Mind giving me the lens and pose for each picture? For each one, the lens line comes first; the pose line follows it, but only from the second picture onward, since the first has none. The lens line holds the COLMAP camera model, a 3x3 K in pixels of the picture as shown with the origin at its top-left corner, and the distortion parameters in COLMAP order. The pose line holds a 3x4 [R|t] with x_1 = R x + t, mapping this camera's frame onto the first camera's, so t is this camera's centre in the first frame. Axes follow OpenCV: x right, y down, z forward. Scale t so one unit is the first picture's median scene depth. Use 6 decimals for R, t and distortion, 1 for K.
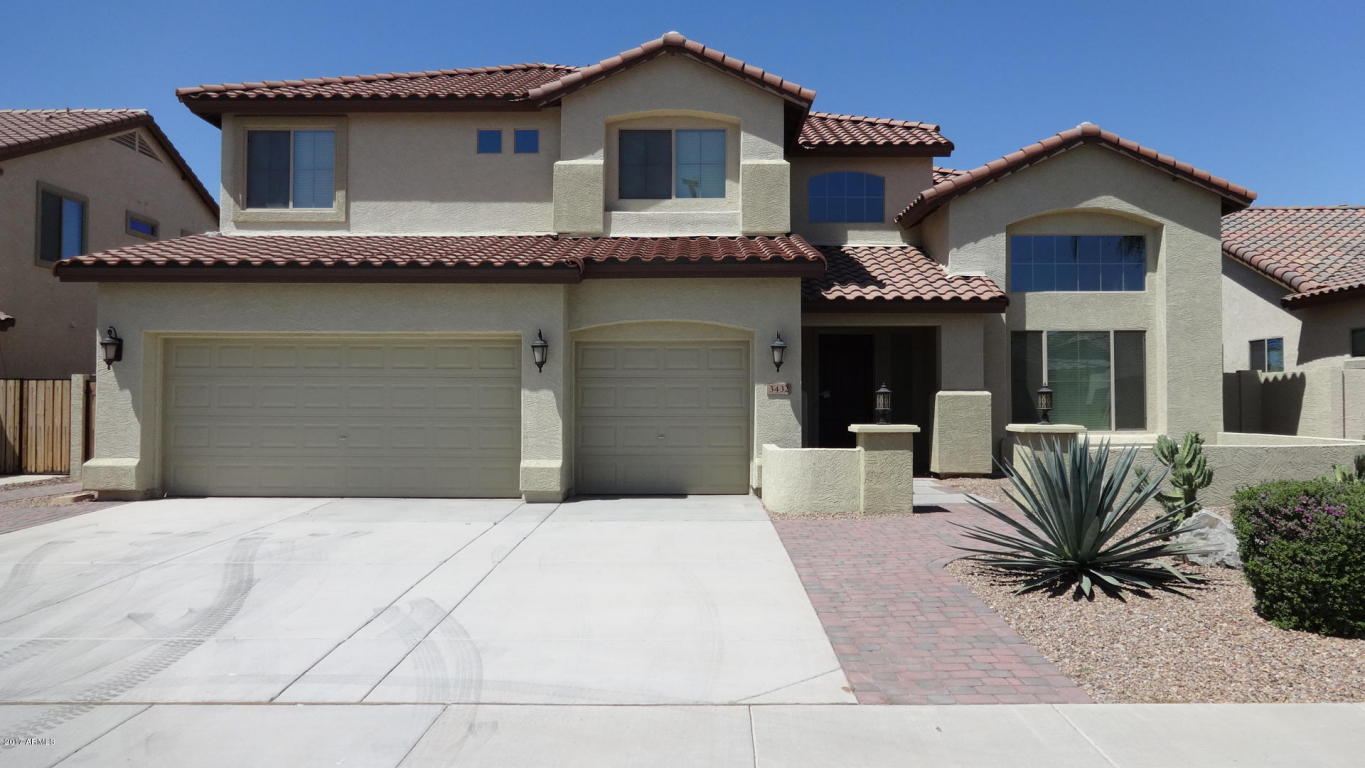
lens RADIAL K [[1023.0, 0, 682.5], [0, 1023.0, 384.0], [0, 0, 1]] dist [-0.017701, 0.009063]
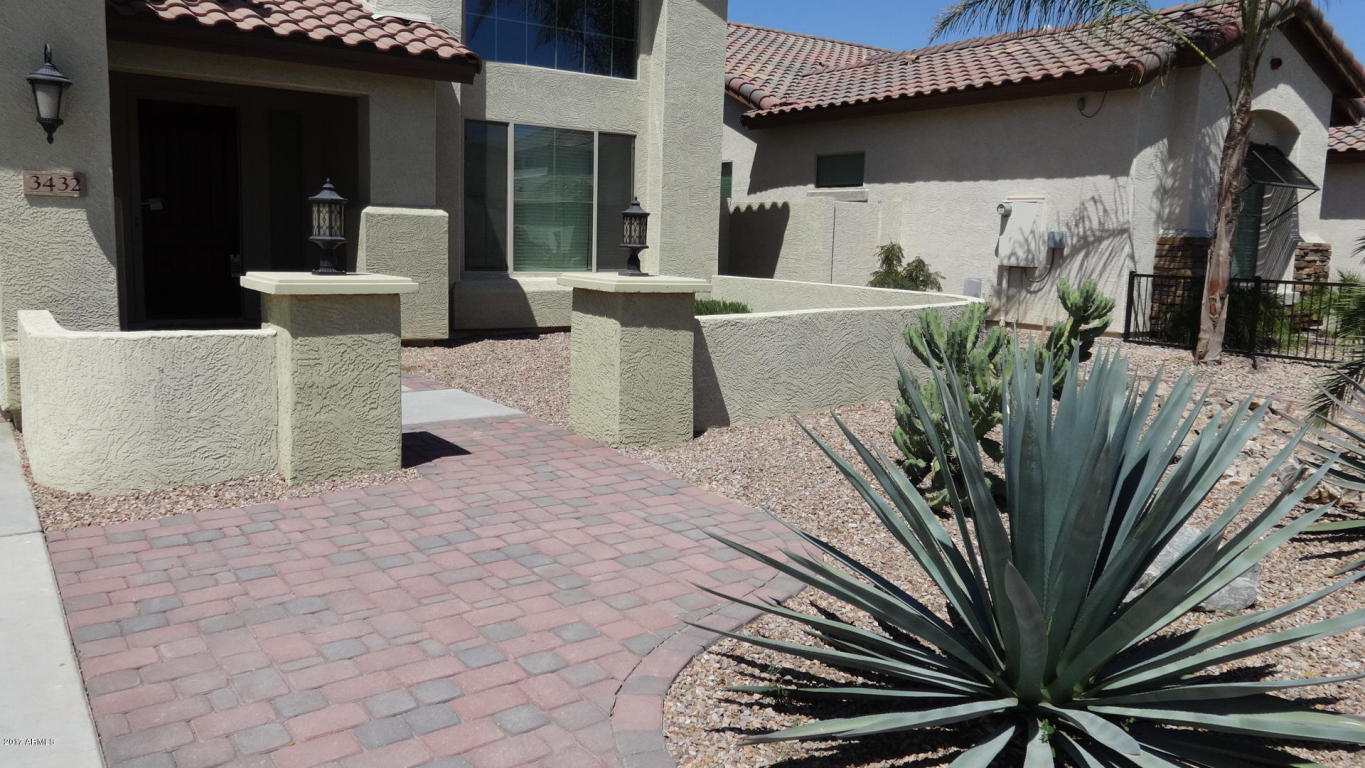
lens RADIAL K [[1023.0, 0, 682.5], [0, 1023.0, 384.0], [0, 0, 1]] dist [-0.017701, 0.009063]
pose [[0.808001, -0.057993, 0.586320, 0.039419], [-0.043918, 0.986447, 0.158092, 0.006768], [-0.587542, -0.153488, 0.794504, 0.373725]]
